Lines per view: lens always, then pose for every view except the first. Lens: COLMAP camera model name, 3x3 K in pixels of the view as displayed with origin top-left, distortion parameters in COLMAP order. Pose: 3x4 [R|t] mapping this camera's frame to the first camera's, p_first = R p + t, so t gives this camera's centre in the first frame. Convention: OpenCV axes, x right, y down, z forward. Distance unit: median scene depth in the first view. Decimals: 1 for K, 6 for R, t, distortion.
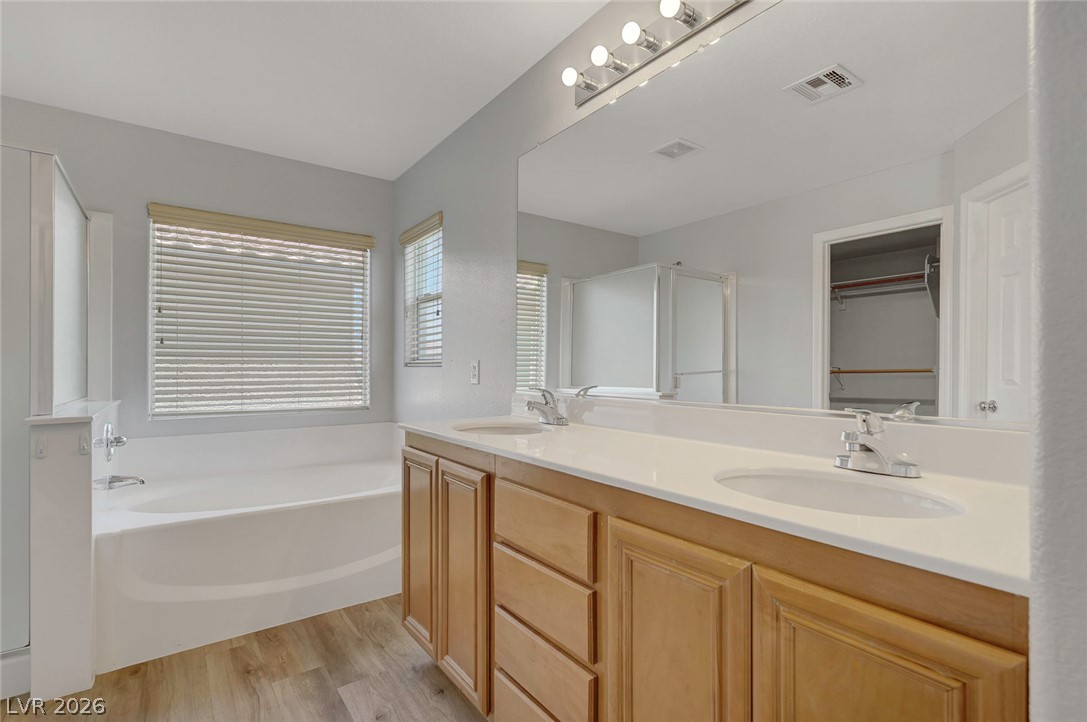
lens RADIAL K [[508.7, 0, 546.9], [0, 508.7, 368.8], [0, 0, 1]] dist [0.001876, 0.000036]
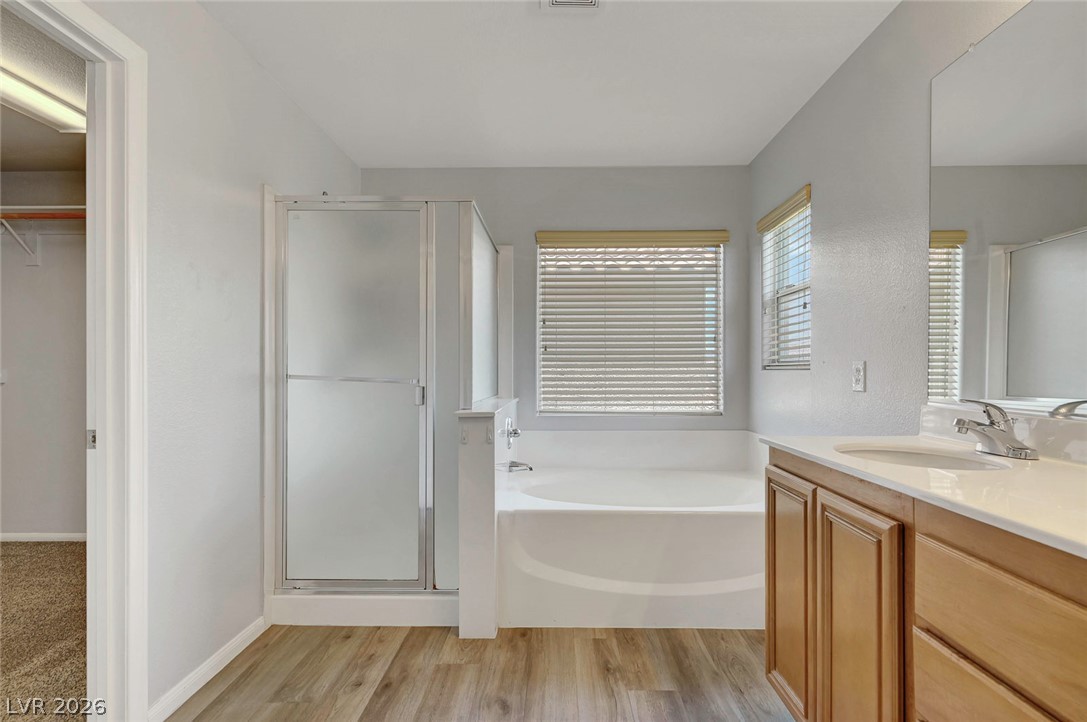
lens RADIAL K [[508.7, 0, 546.9], [0, 508.7, 368.8], [0, 0, 1]] dist [0.001876, 0.000036]
pose [[0.788142, -0.004441, -0.615478, -0.045888], [0.000497, 0.999978, -0.006580, -0.000349], [0.615494, 0.004880, 0.788127, 0.103695]]
